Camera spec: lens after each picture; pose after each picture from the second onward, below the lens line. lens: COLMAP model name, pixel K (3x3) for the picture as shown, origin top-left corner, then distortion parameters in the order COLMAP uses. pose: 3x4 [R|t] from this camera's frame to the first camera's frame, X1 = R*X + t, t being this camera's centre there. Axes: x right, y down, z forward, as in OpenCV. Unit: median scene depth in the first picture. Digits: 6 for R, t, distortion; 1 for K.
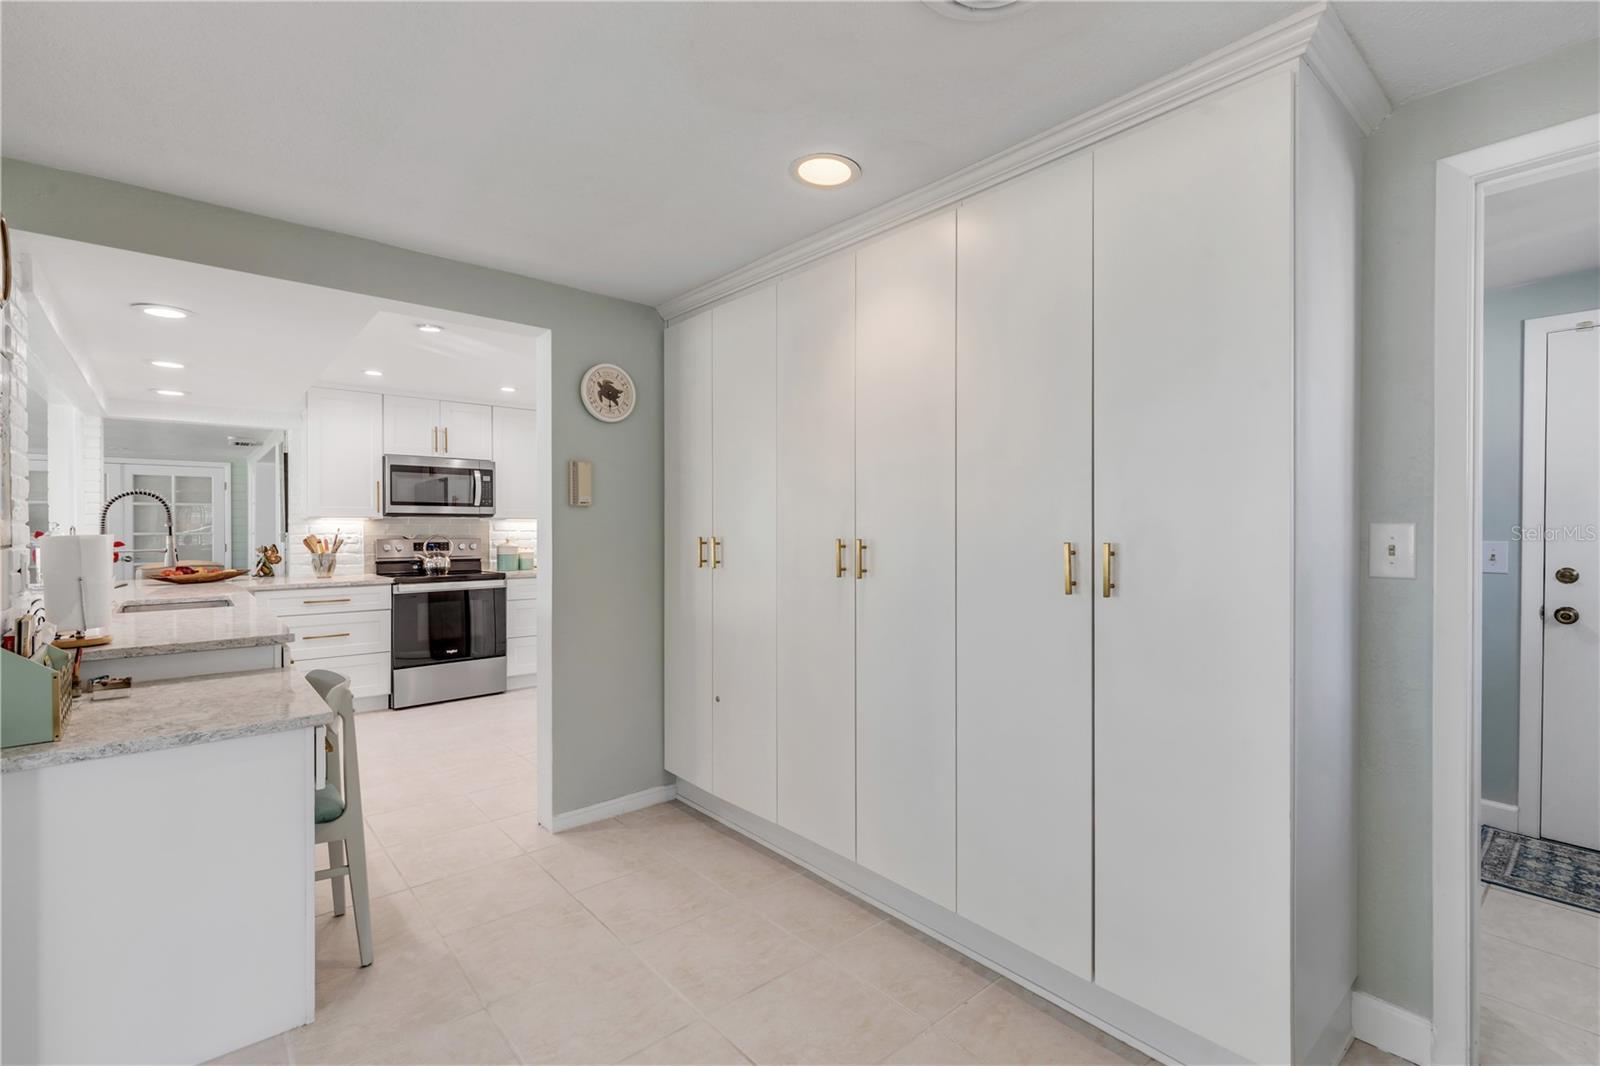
lens RADIAL K [[717.4, 0, 812.5], [0, 717.4, 540.9], [0, 0, 1]] dist [-0.004509, -0.000381]
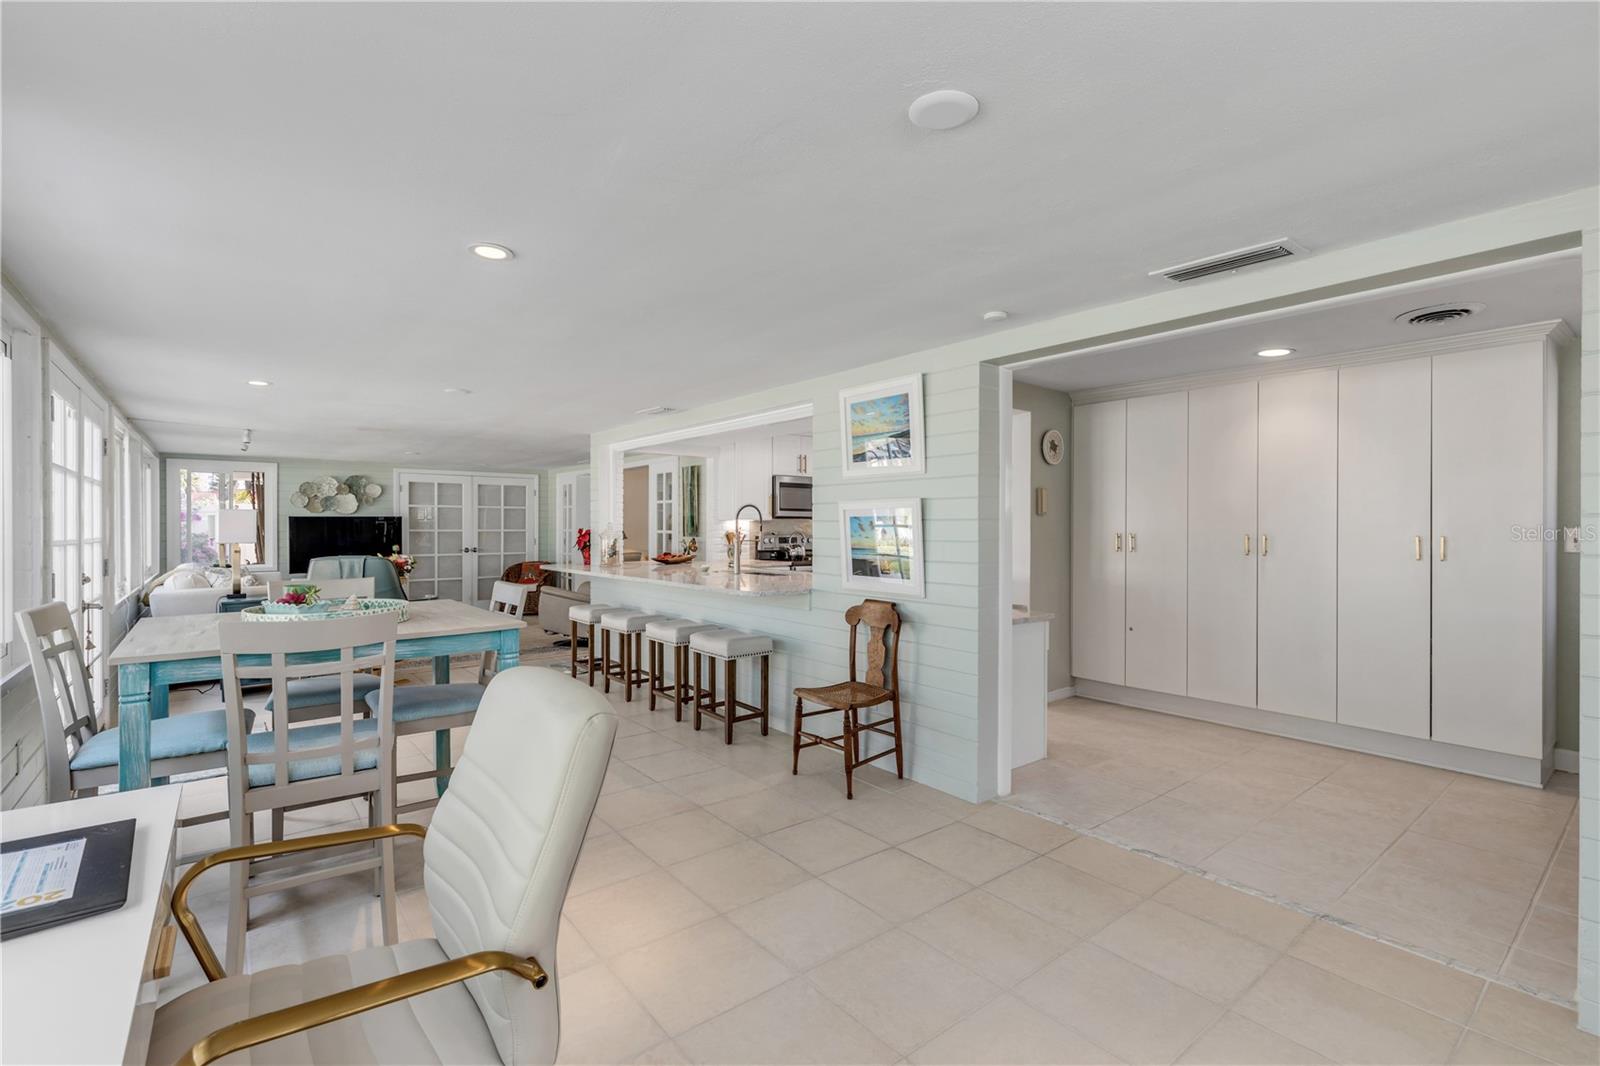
lens RADIAL K [[717.4, 0, 801.6], [0, 717.4, 535.9], [0, 0, 1]] dist [-0.004509, -0.000381]
pose [[0.999234, 0.000901, -0.039134, -0.490396], [-0.000953, 0.999999, -0.001317, 0.001718], [0.039133, 0.001354, 0.999233, -0.423703]]
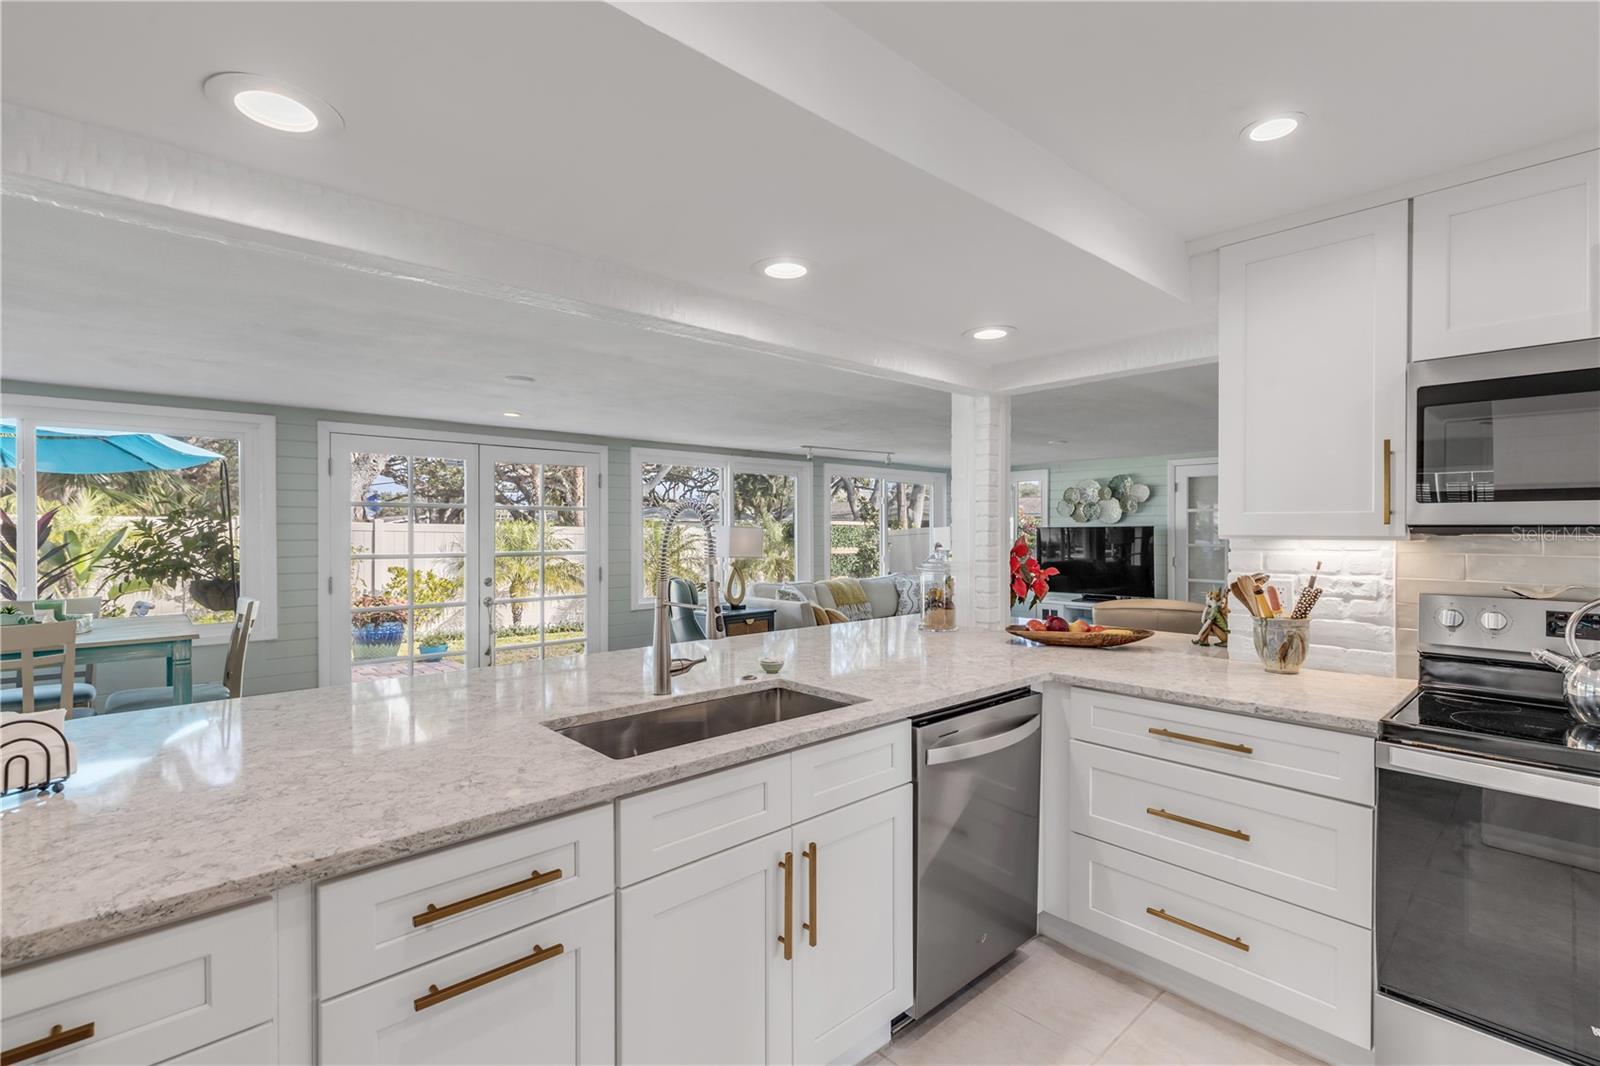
lens RADIAL K [[717.4, 0, 784.5], [0, 717.4, 538.4], [0, 0, 1]] dist [-0.004509, -0.000381]
pose [[-0.014065, 0.012194, -0.999827, -0.231866], [-0.018089, 0.999759, 0.012448, -0.030869], [0.999737, 0.018261, -0.013841, 0.690719]]
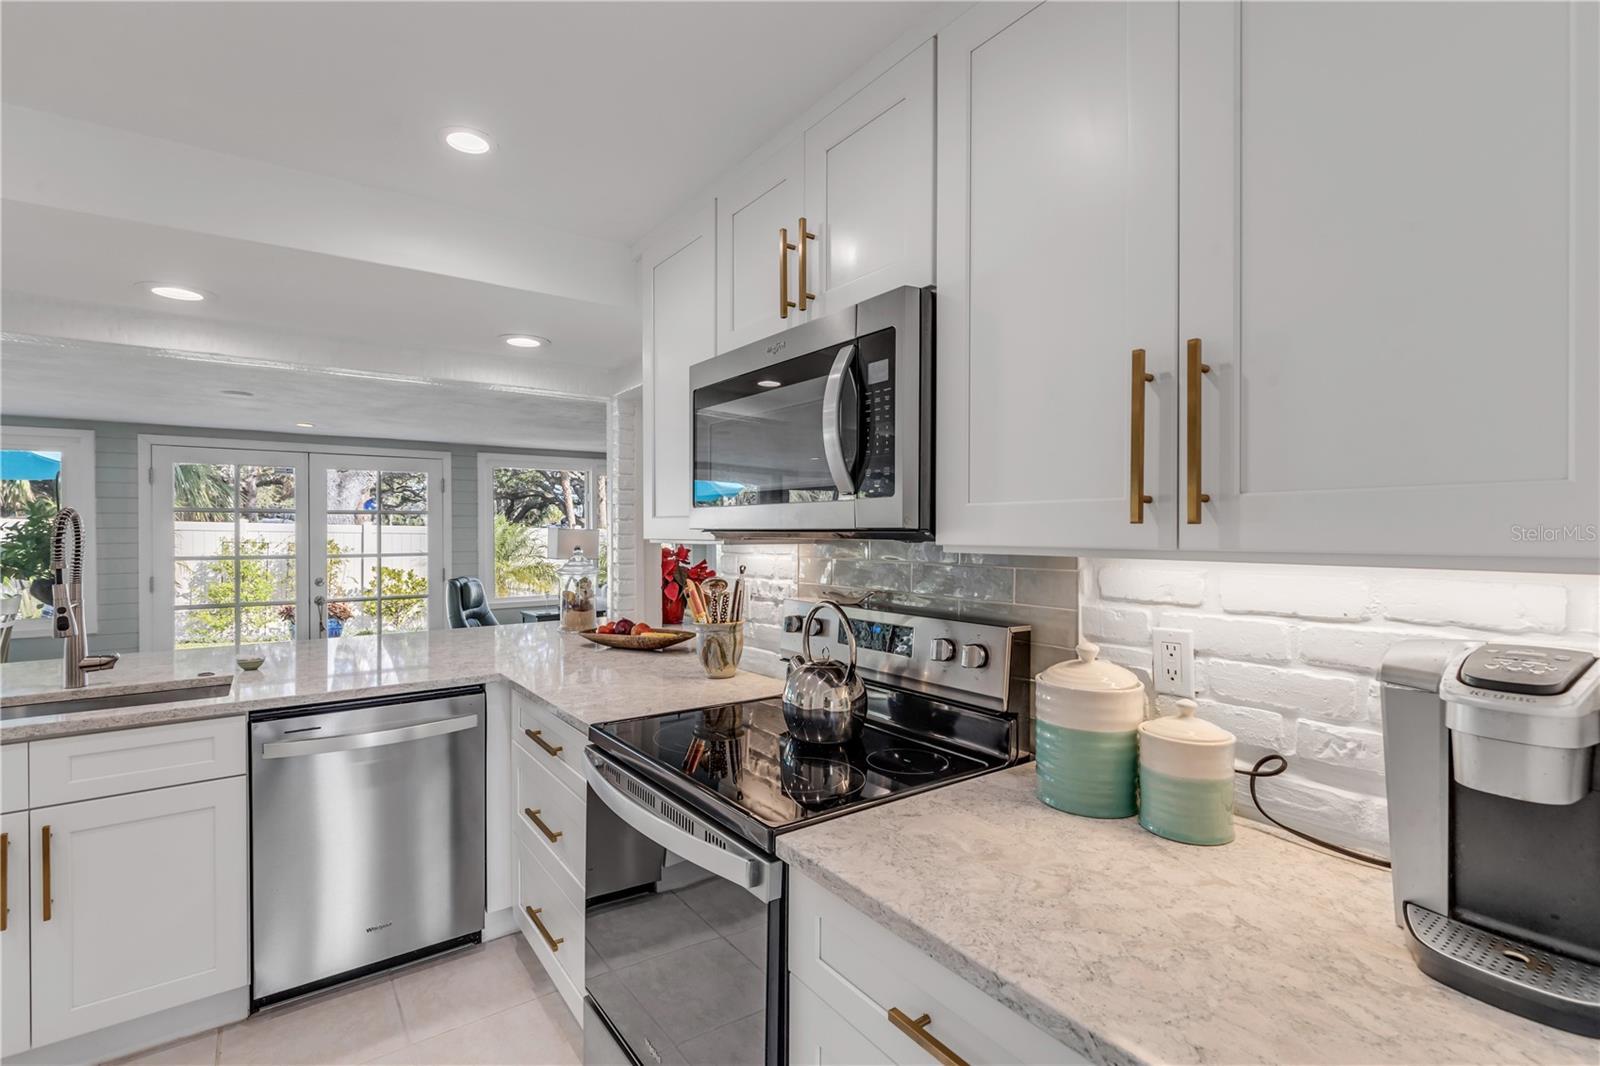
lens RADIAL K [[717.4, 0, 800.4], [0, 717.4, 530.9], [0, 0, 1]] dist [-0.004509, -0.000381]
pose [[-0.098613, 0.001637, -0.995125, -0.242359], [-0.014141, 0.999895, 0.003046, -0.040151], [0.995025, 0.014372, -0.098579, 1.086972]]
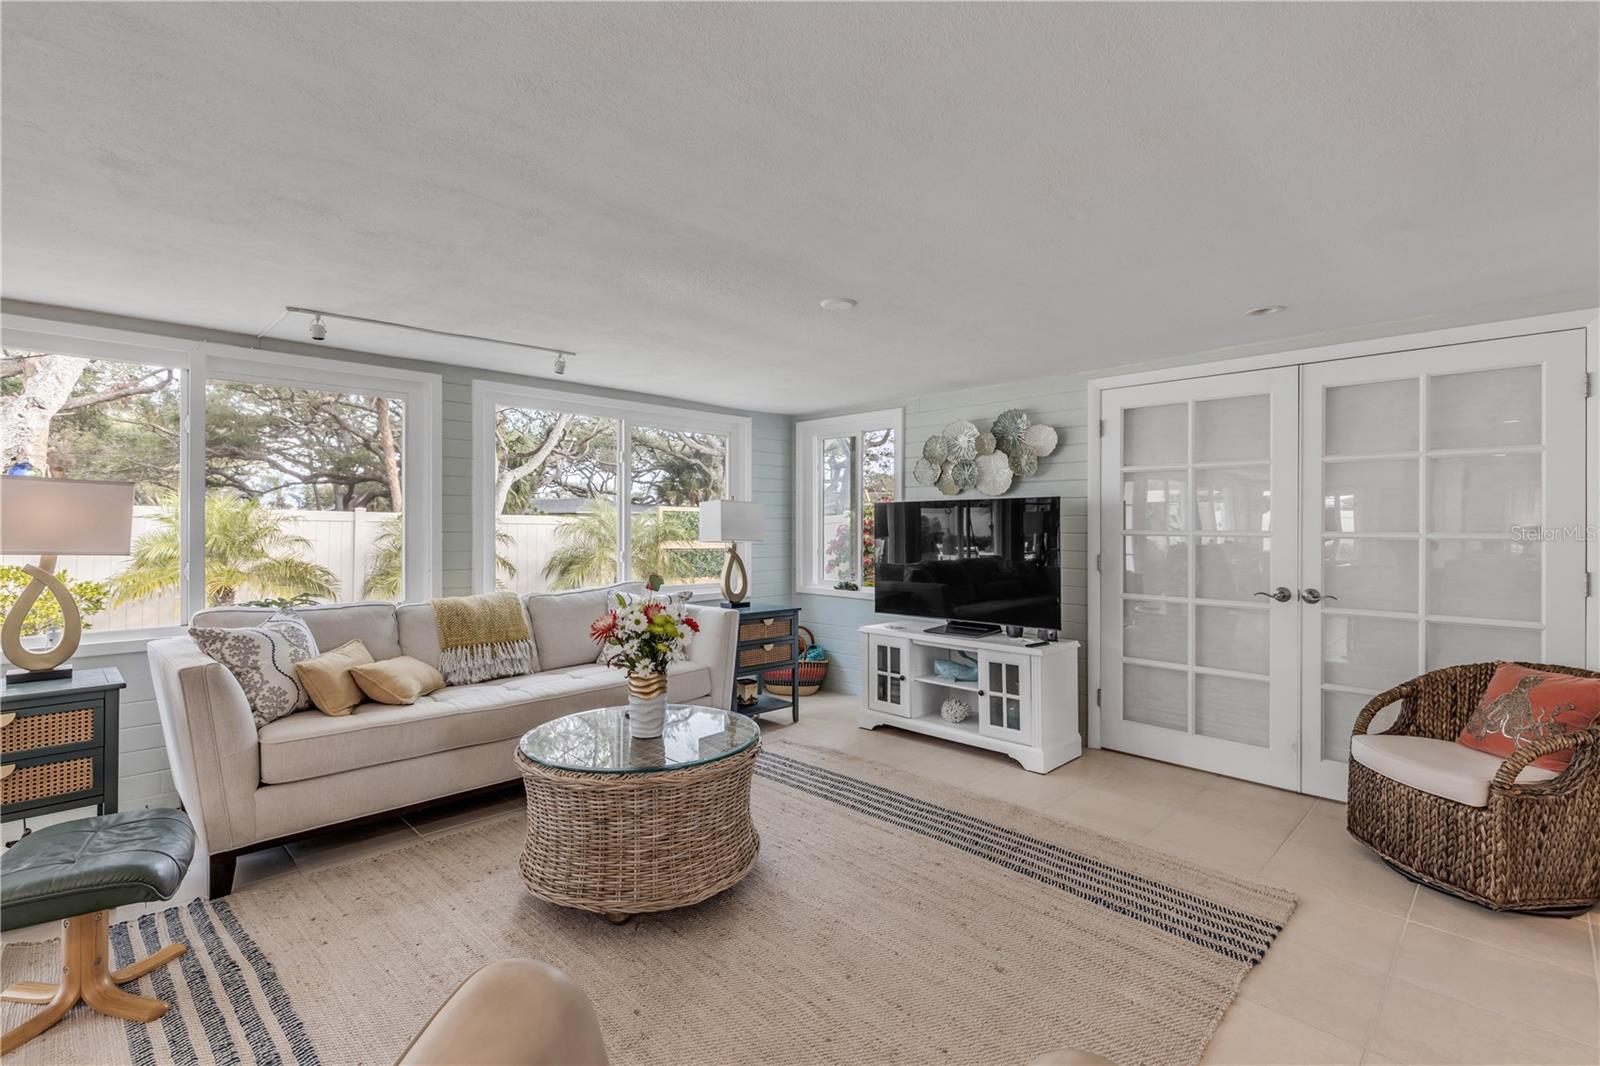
lens RADIAL K [[717.4, 0, 805.1], [0, 717.4, 528.4], [0, 0, 1]] dist [-0.004509, -0.000381]
pose [[0.054594, 0.005492, -0.998494, -0.878285], [-0.017074, 0.999844, 0.004566, -0.016833], [0.998363, 0.016799, 0.054679, 1.068788]]
